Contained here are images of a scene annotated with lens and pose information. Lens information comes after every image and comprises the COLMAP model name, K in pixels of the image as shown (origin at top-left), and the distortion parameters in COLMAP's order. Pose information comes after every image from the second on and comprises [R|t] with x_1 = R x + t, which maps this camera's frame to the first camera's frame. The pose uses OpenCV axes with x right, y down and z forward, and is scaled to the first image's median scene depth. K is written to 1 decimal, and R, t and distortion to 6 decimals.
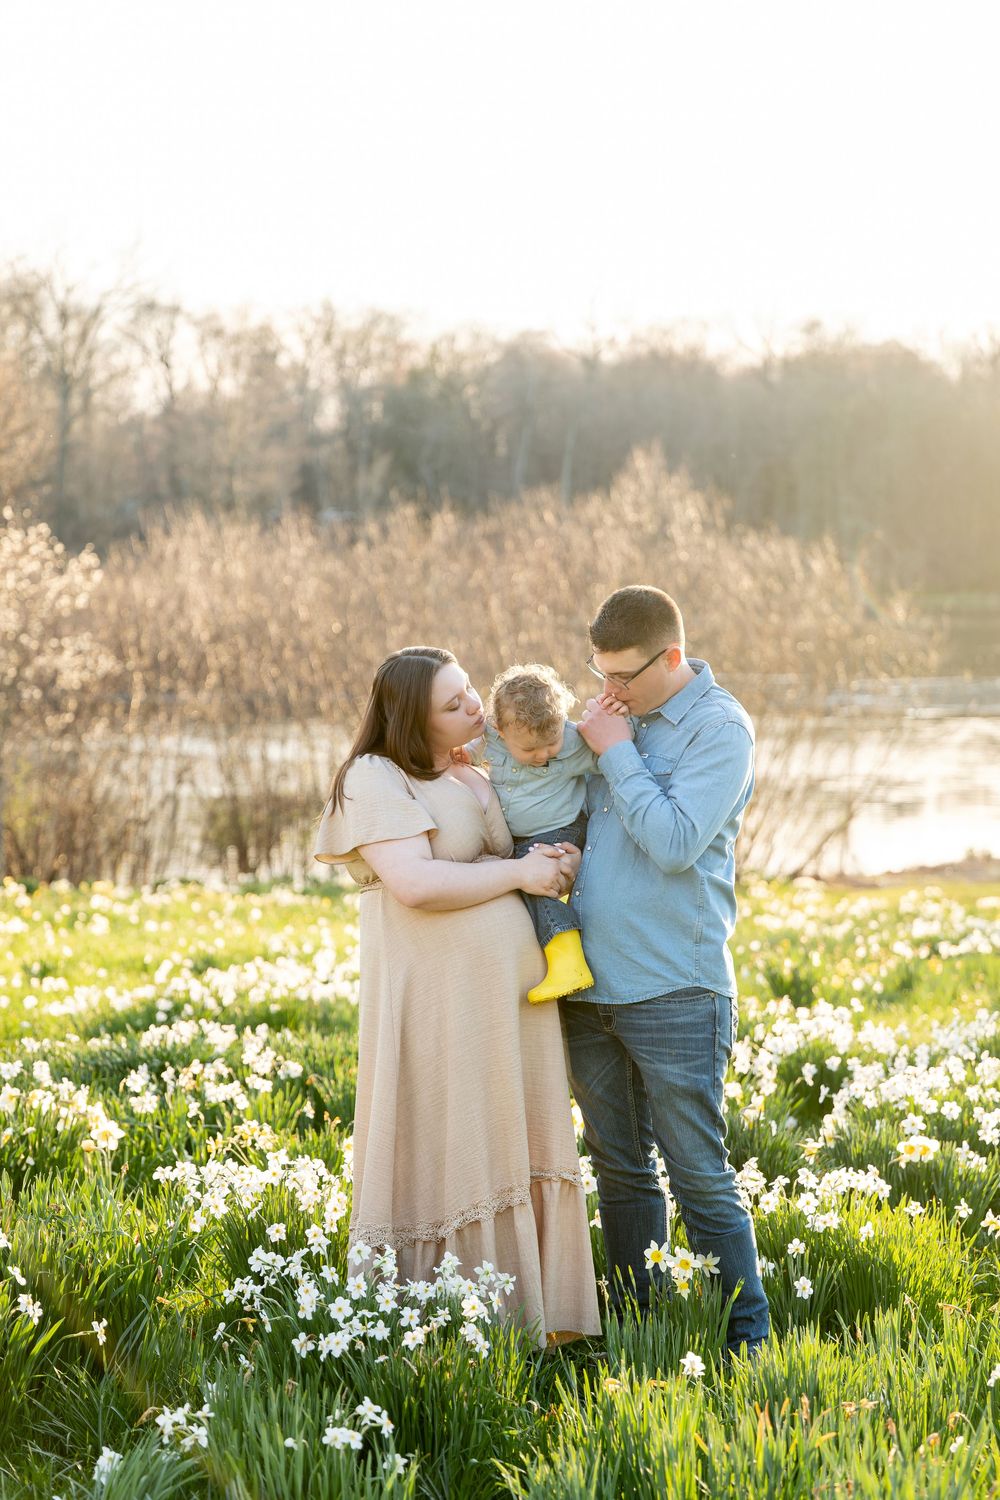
lens RADIAL K [[3159.7, 0, 499.3], [0, 3159.7, 757.1], [0, 0, 1]] dist [0.045030, 0.000000]
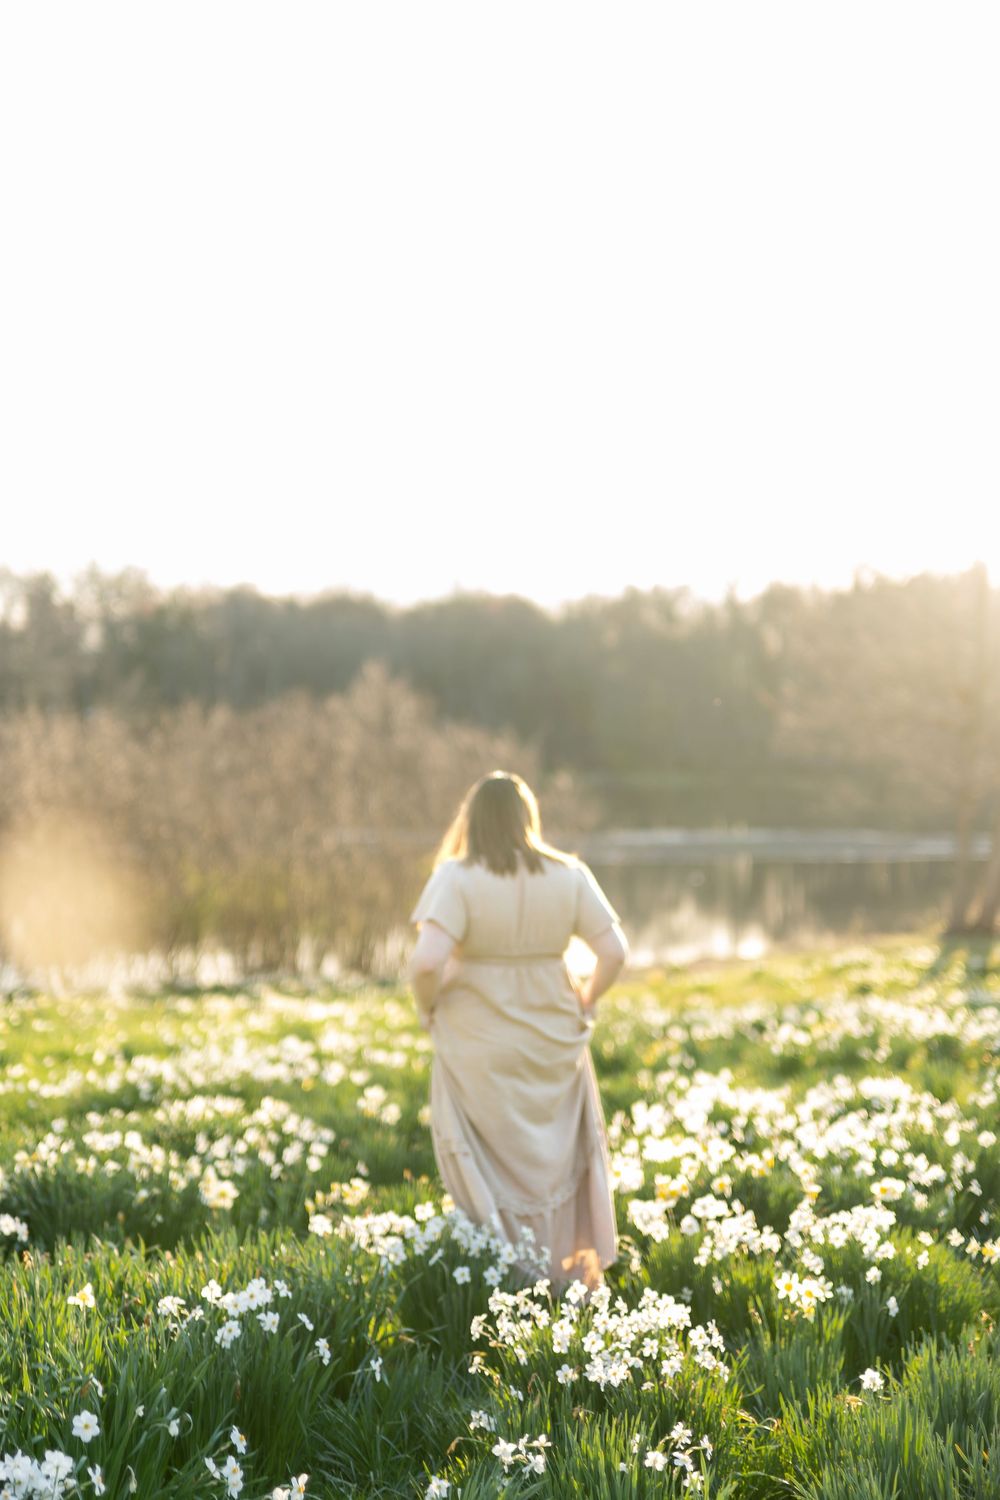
lens RADIAL K [[2314.2, 0, 523.7], [0, 2314.2, 682.6], [0, 0, 1]] dist [0.037604, 0.000000]
pose [[0.988981, 0.007914, 0.147830, -0.140626], [0.005805, 0.995729, -0.092142, 0.008182], [-0.147928, 0.091985, 0.984711, 0.099060]]
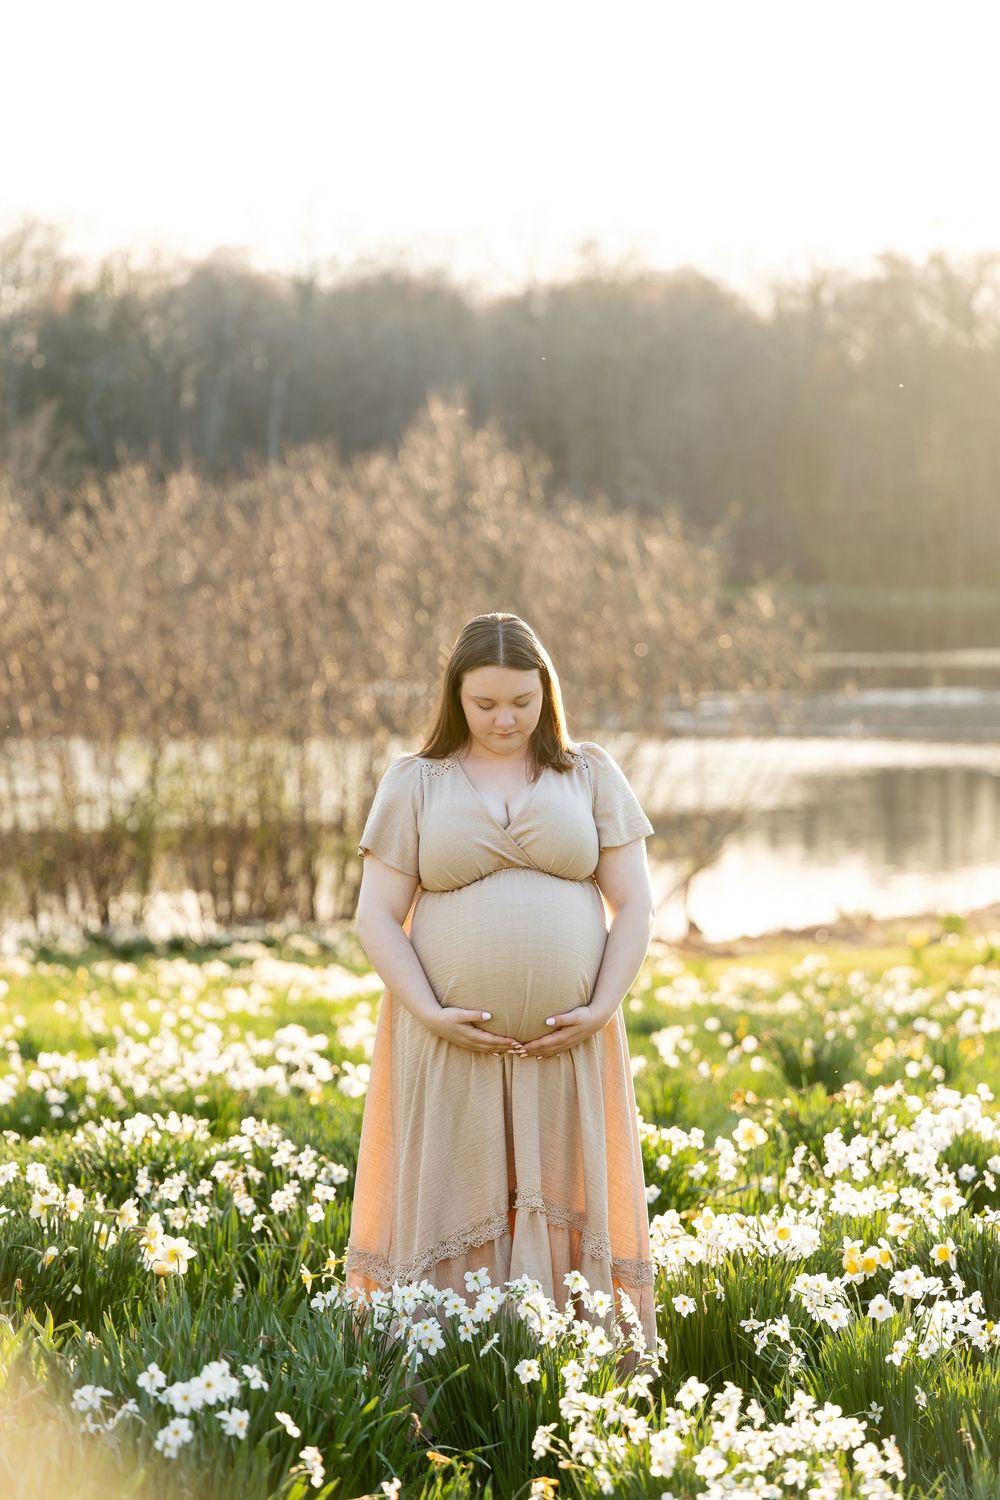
lens RADIAL K [[4044.1, 0, 506.8], [0, 4044.1, 739.2], [0, 0, 1]] dist [0.032289, 0.000000]
pose [[0.995223, 0.006280, 0.097427, -0.138251], [-0.004937, 0.999890, -0.014013, 0.006194], [-0.097504, 0.013465, 0.995144, 0.000316]]
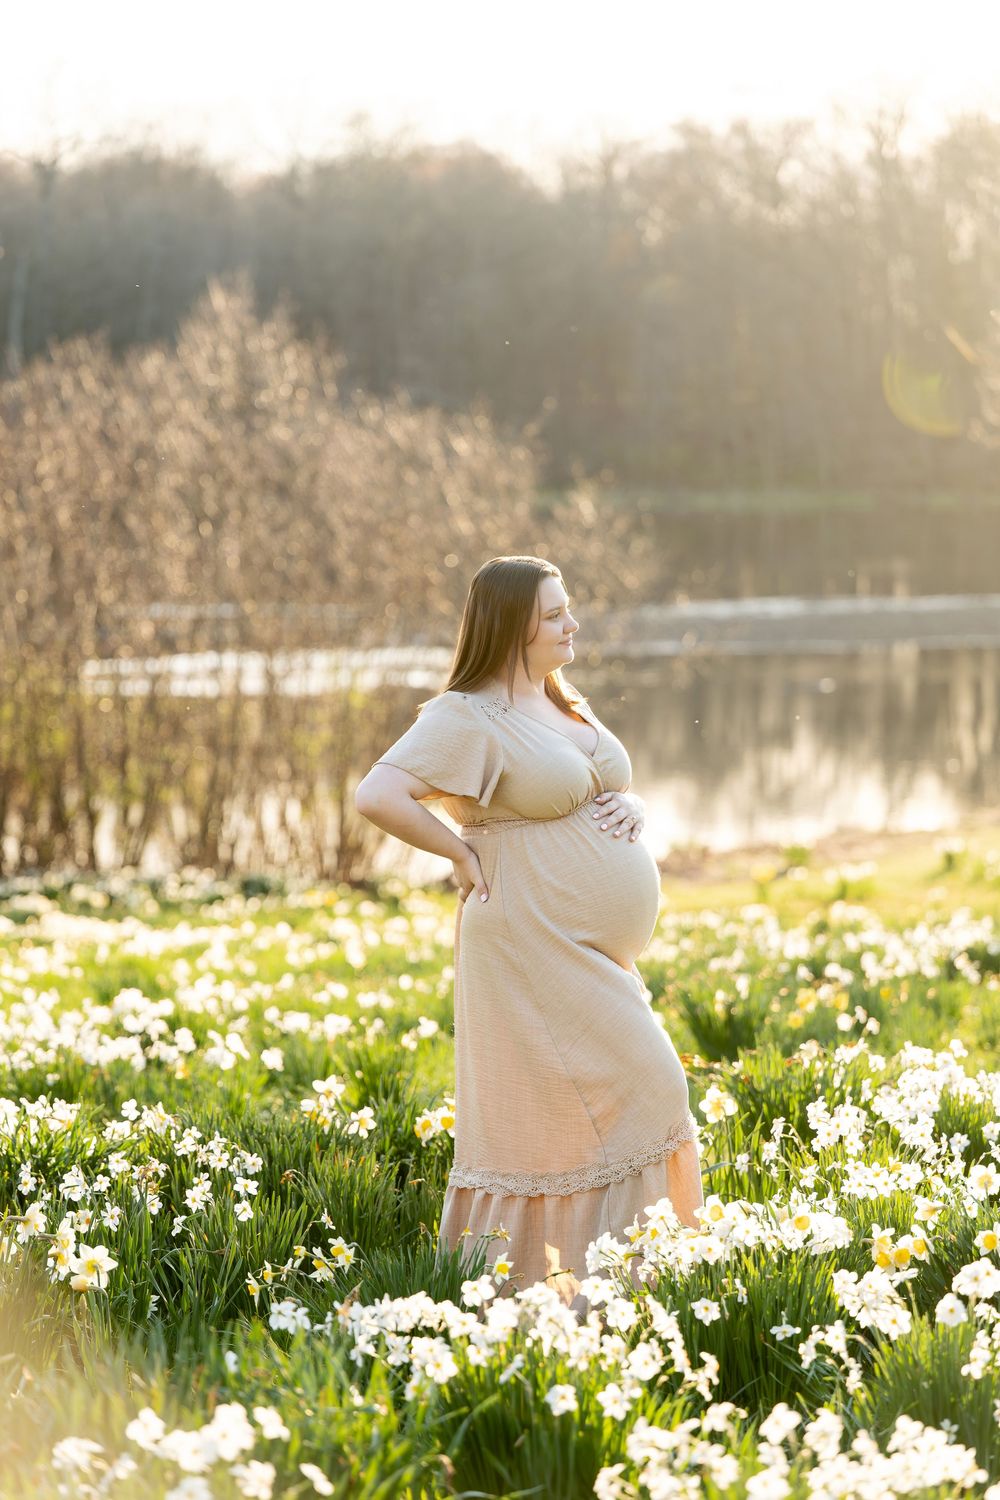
lens RADIAL K [[4398.5, 0, 490.2], [0, 4398.5, 754.3], [0, 0, 1]] dist [0.021058, 0.000000]
pose [[0.988448, -0.017282, 0.150571, -0.175975], [0.016386, 0.999840, 0.007189, 0.006288], [-0.150671, -0.004638, 0.988573, 0.070729]]
